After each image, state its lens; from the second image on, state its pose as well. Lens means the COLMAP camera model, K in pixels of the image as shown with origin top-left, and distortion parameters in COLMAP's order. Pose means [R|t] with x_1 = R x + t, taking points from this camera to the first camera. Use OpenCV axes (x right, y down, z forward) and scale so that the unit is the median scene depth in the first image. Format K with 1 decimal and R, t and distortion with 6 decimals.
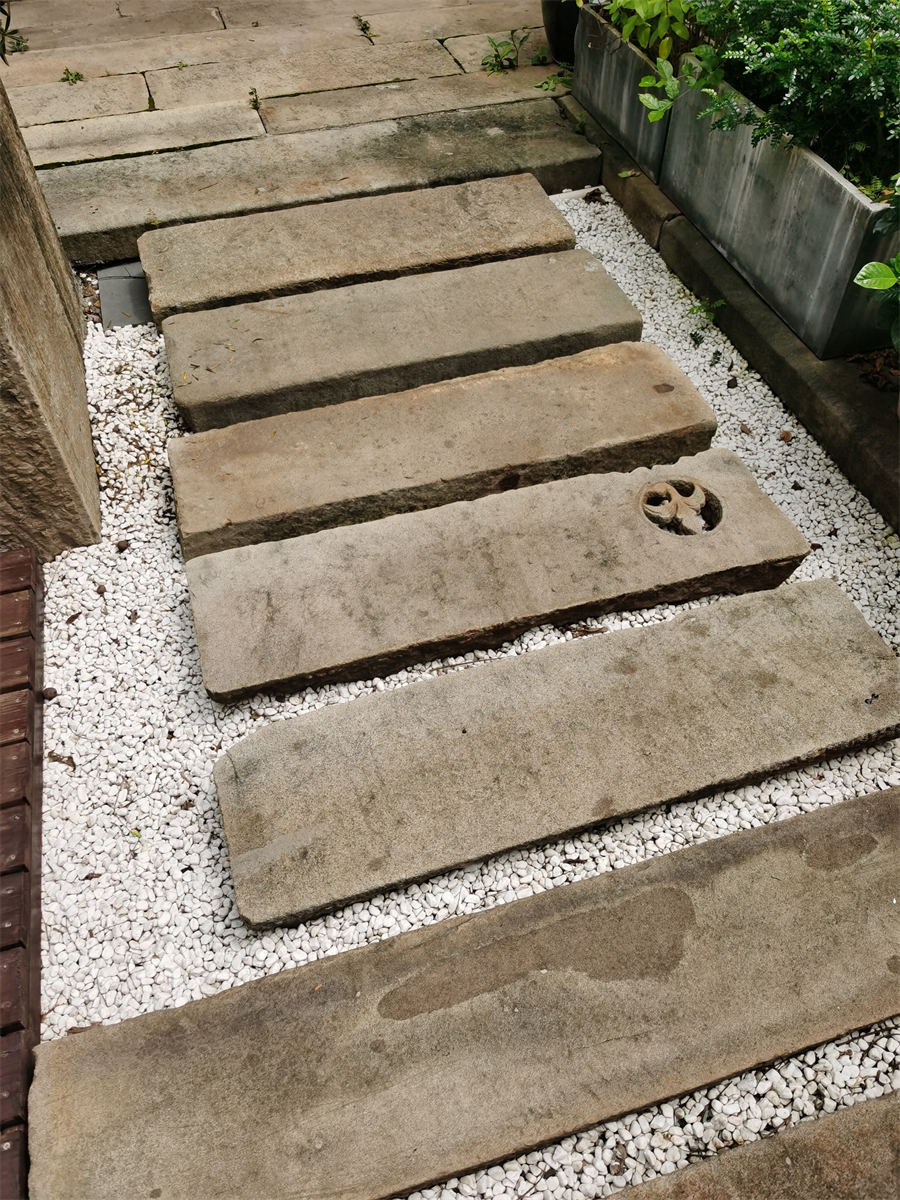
lens RADIAL K [[924.5, 0, 452.5], [0, 924.5, 599.2], [0, 0, 1]] dist [-0.004800, -0.006551]
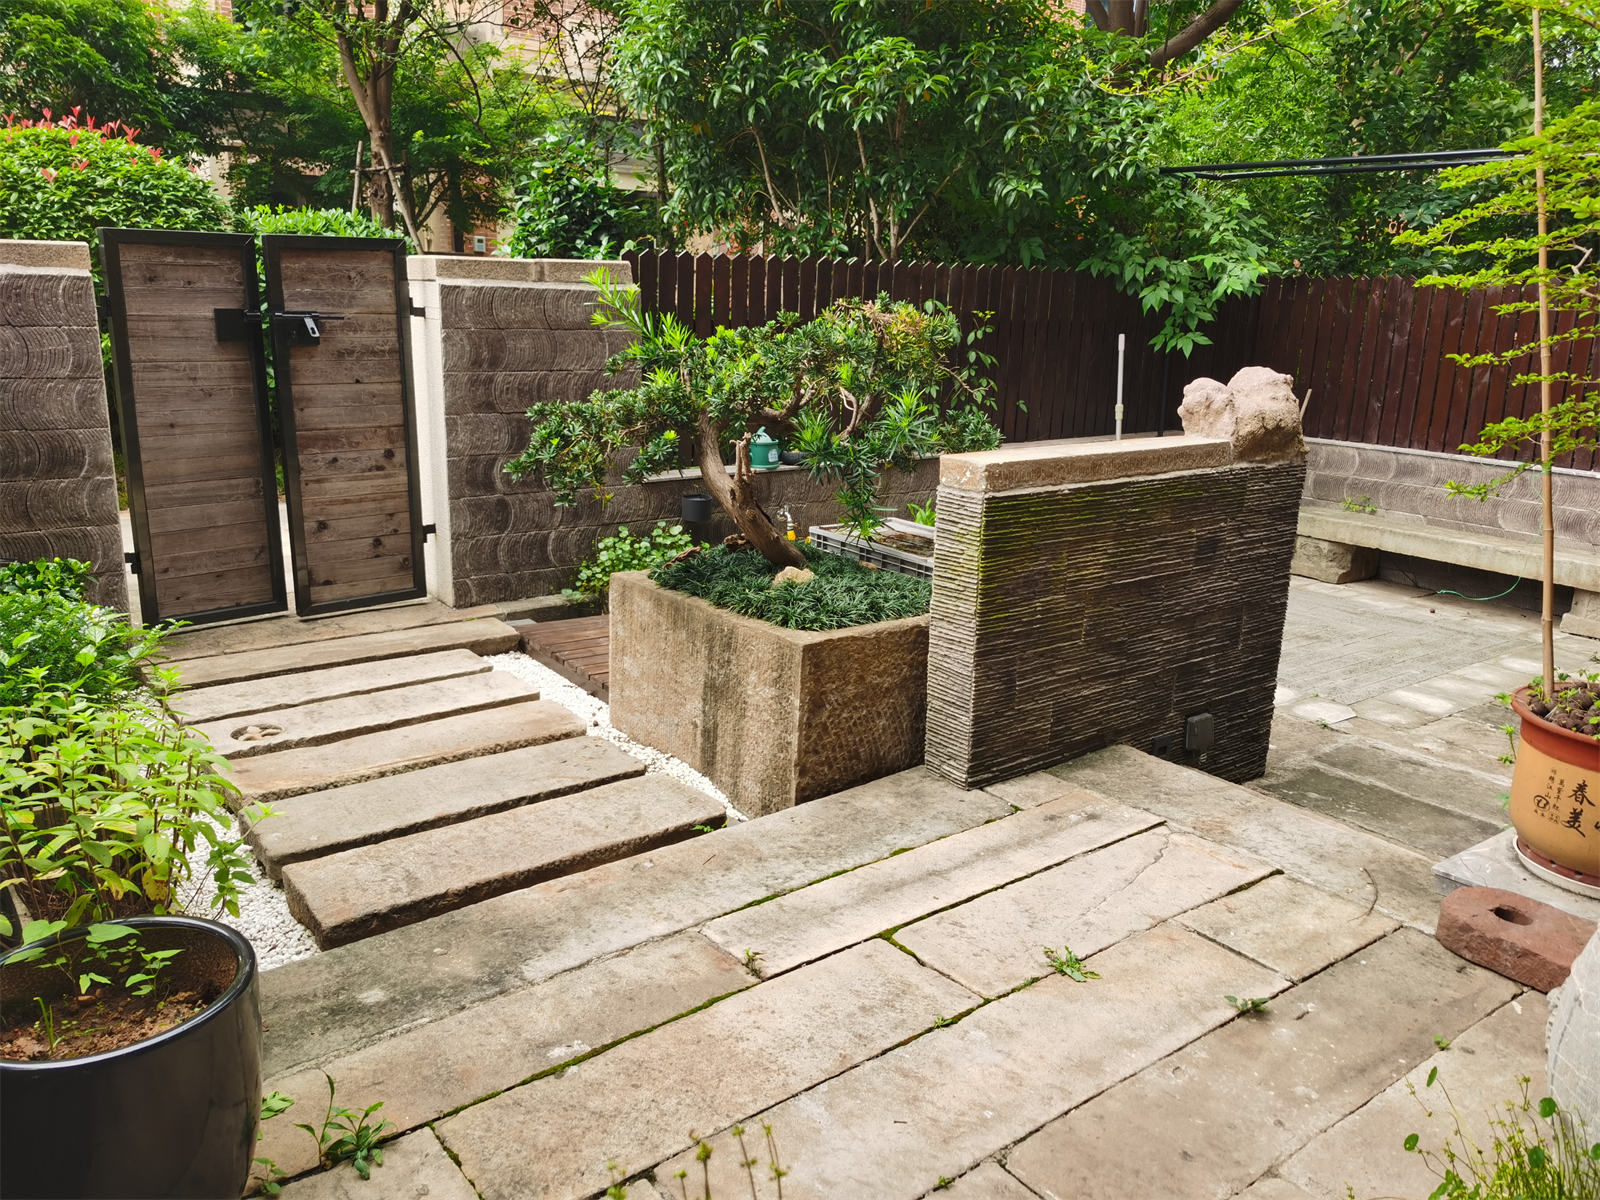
lens RADIAL K [[1232.7, 0, 801.5], [0, 1232.7, 601.7], [0, 0, 1]] dist [-0.004800, -0.006551]
pose [[-0.939158, 0.065670, -0.337151, 0.035346], [-0.274367, 0.447113, 0.851359, -1.446038], [0.206654, 0.892063, -0.401892, 1.150004]]
